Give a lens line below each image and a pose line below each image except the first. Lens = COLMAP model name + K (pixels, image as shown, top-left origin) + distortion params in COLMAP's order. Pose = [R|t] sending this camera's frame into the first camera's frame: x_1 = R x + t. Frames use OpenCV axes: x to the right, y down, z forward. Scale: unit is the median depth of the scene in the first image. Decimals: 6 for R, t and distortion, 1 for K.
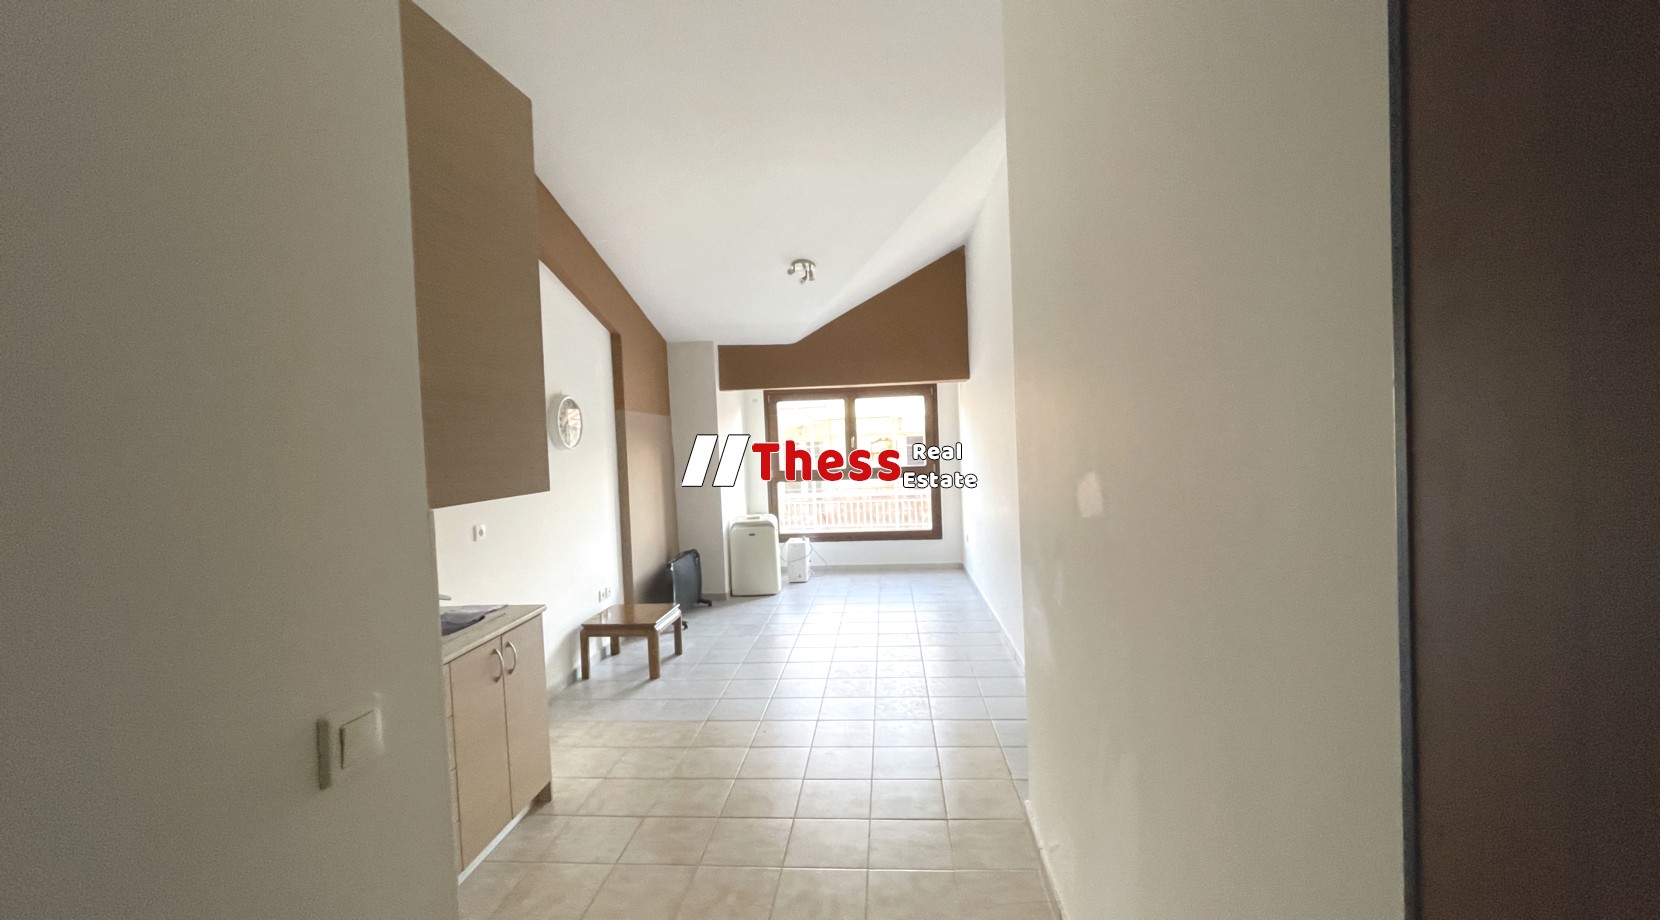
lens RADIAL K [[673.7, 0, 829.0], [0, 673.7, 453.7], [0, 0, 1]] dist [0.000195, 0.000013]
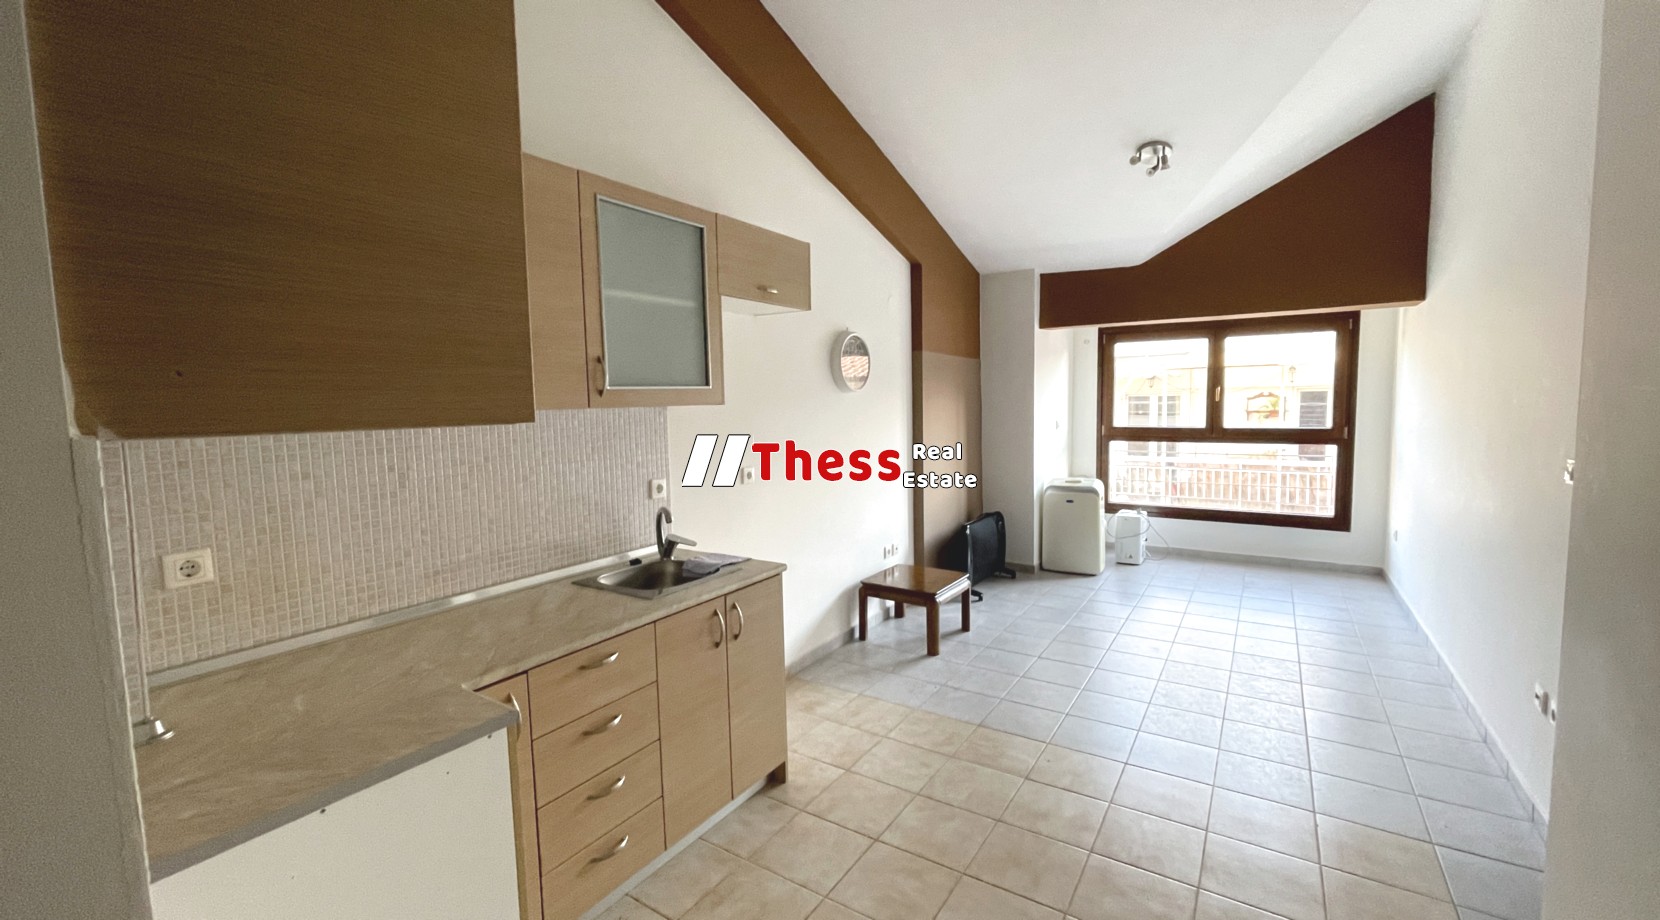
lens RADIAL K [[673.7, 0, 829.0], [0, 673.7, 453.7], [0, 0, 1]] dist [0.000195, 0.000013]
pose [[0.880030, 0.063292, -0.470682, 0.015166], [-0.030668, 0.996585, 0.076669, 0.006869], [0.473927, -0.053036, 0.878965, 0.140737]]
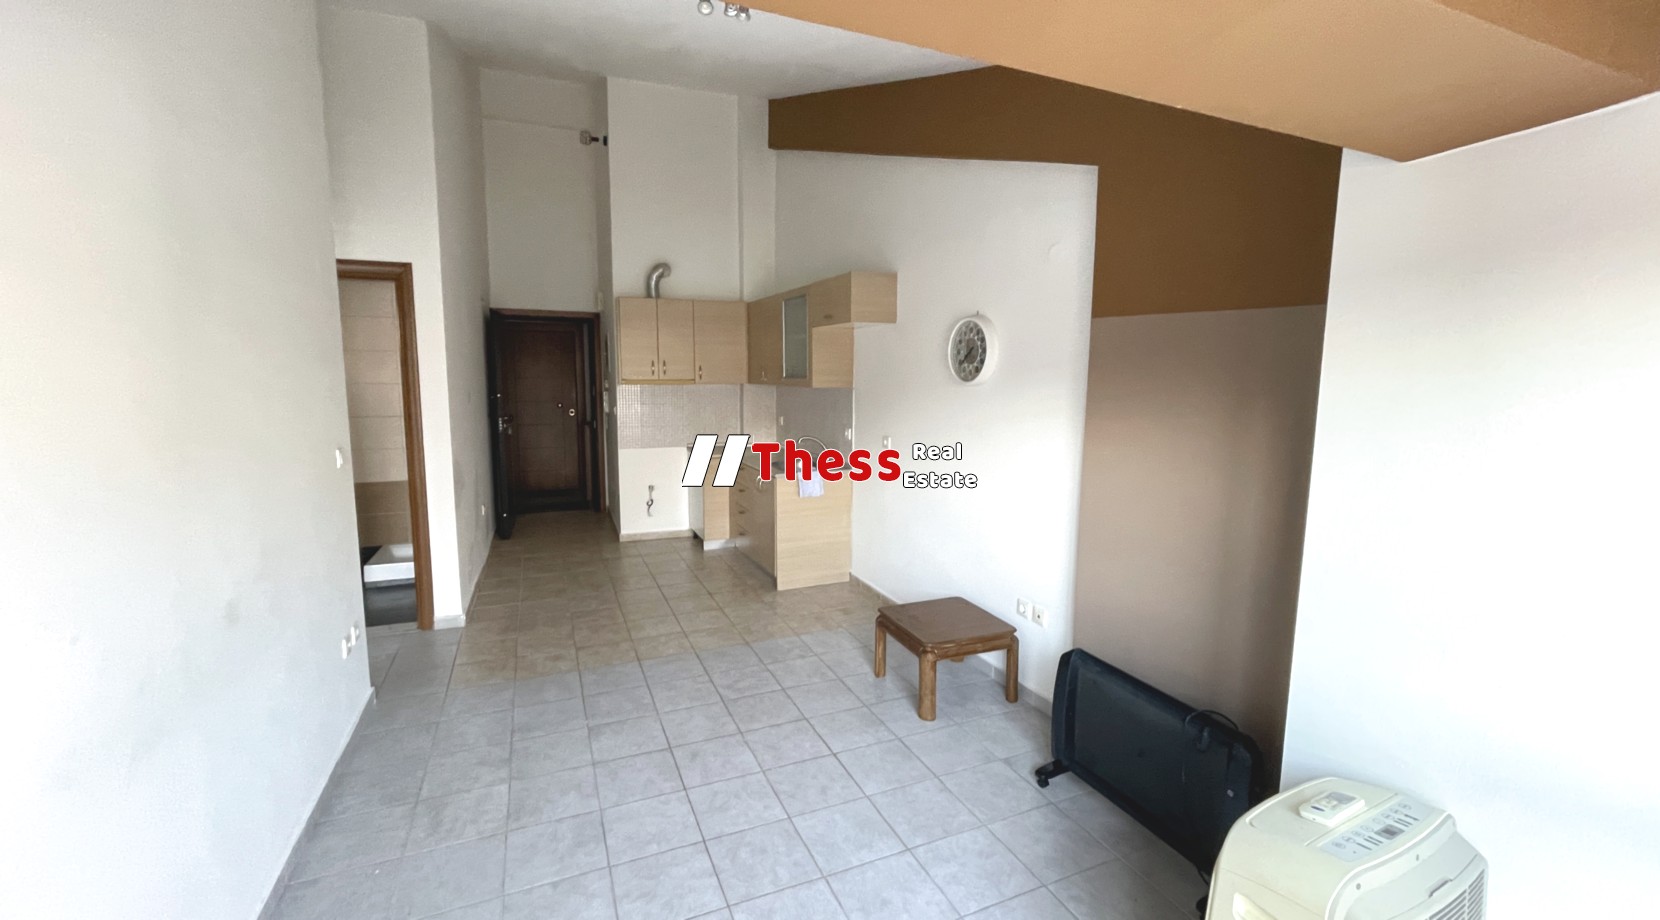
lens RADIAL K [[669.1, 0, 830.0], [0, 669.1, 460.0], [0, 0, 1]] dist [0.000872, -0.000322]
pose [[-0.877495, 0.099376, -0.469176, 0.114506], [0.015471, 0.983652, 0.179413, -0.051260], [0.479335, 0.150176, -0.864688, 1.282536]]
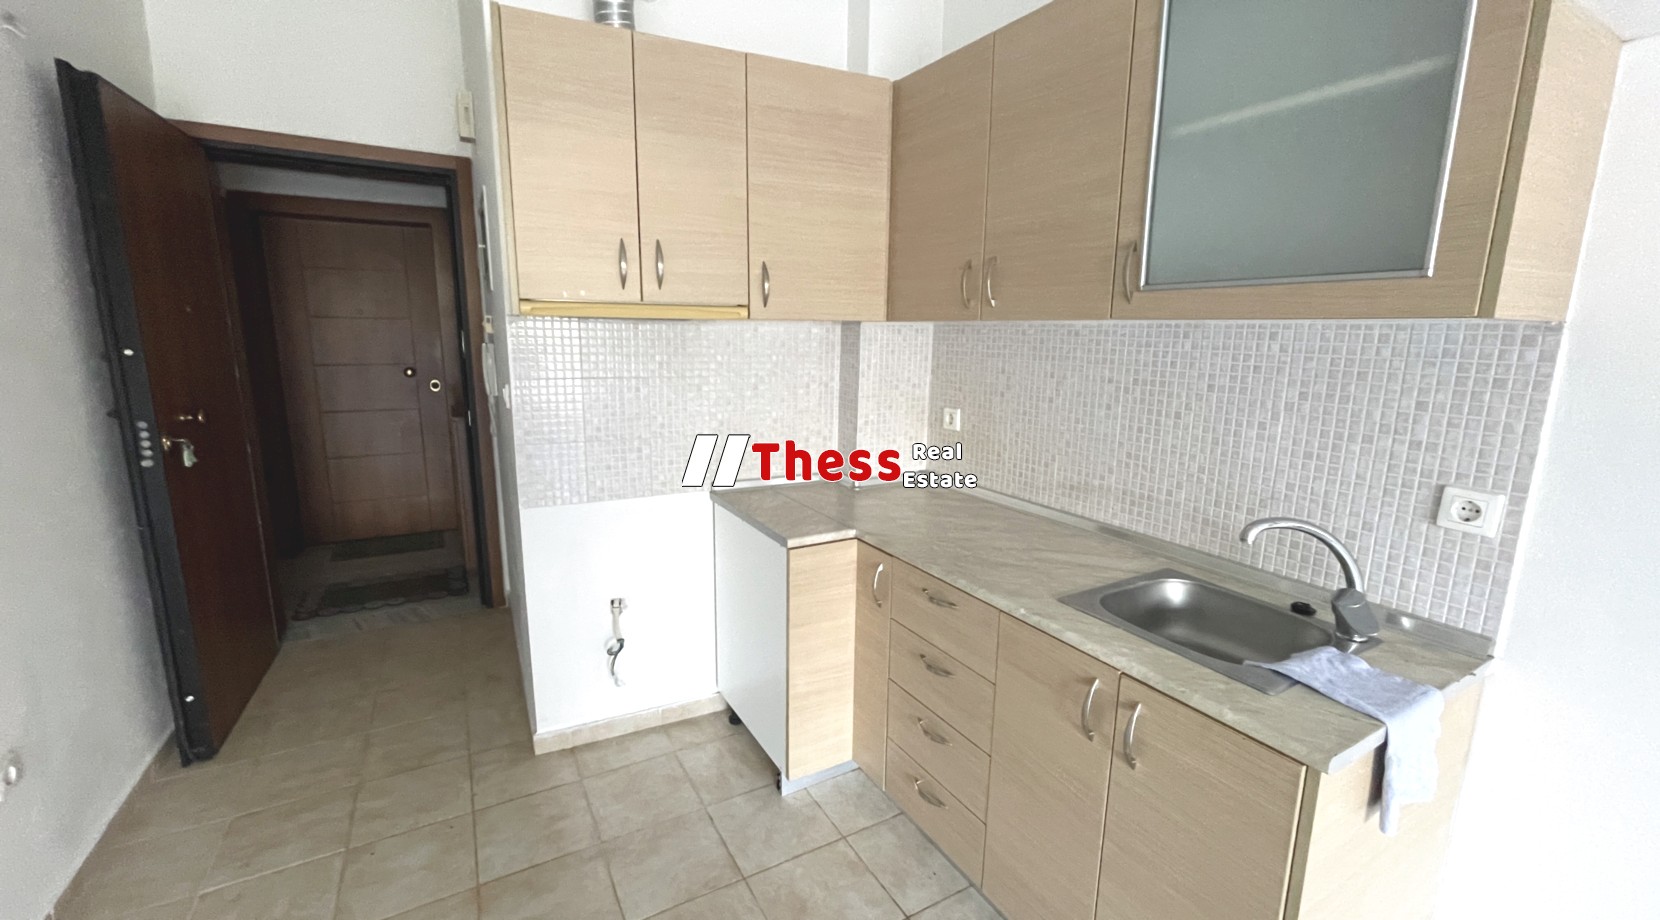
lens RADIAL K [[669.1, 0, 830.0], [0, 669.1, 460.0], [0, 0, 1]] dist [0.000872, -0.000322]
pose [[-0.823143, 0.140117, -0.550276, -0.035996], [0.004678, 0.970718, 0.240178, 0.004335], [0.567816, 0.195126, -0.799694, 0.570529]]
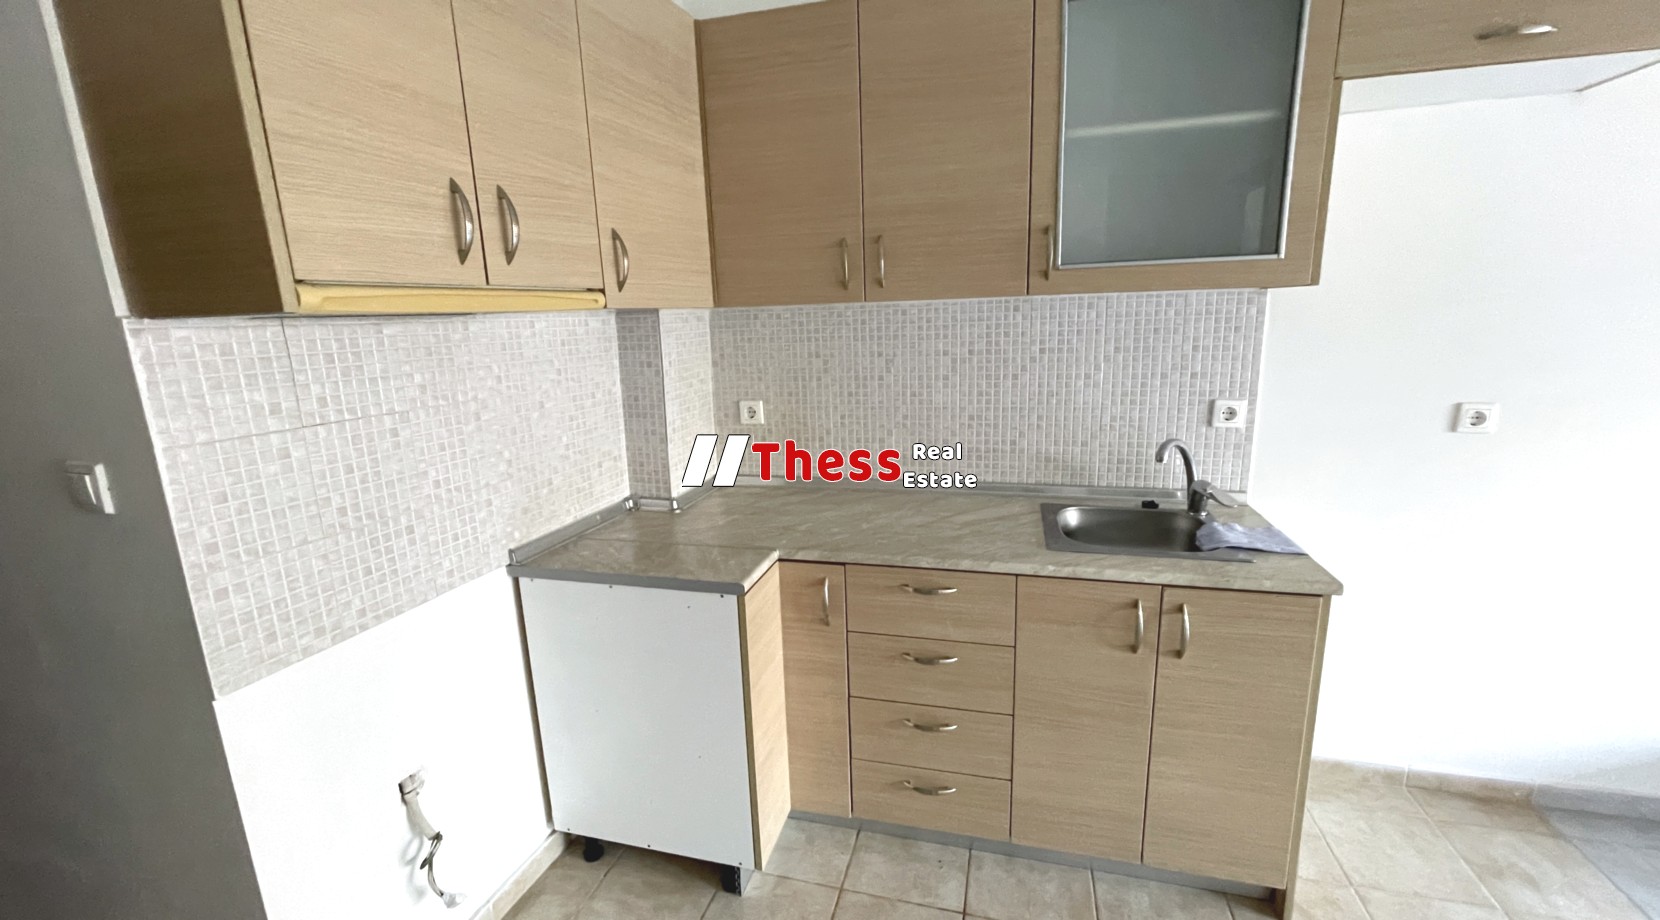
lens RADIAL K [[669.1, 0, 830.0], [0, 669.1, 460.0], [0, 0, 1]] dist [0.000872, -0.000322]
pose [[-0.178918, 0.259316, -0.949075, 0.036205], [0.009637, 0.965056, 0.261865, 0.006370], [0.983817, 0.037706, -0.175165, 0.378306]]
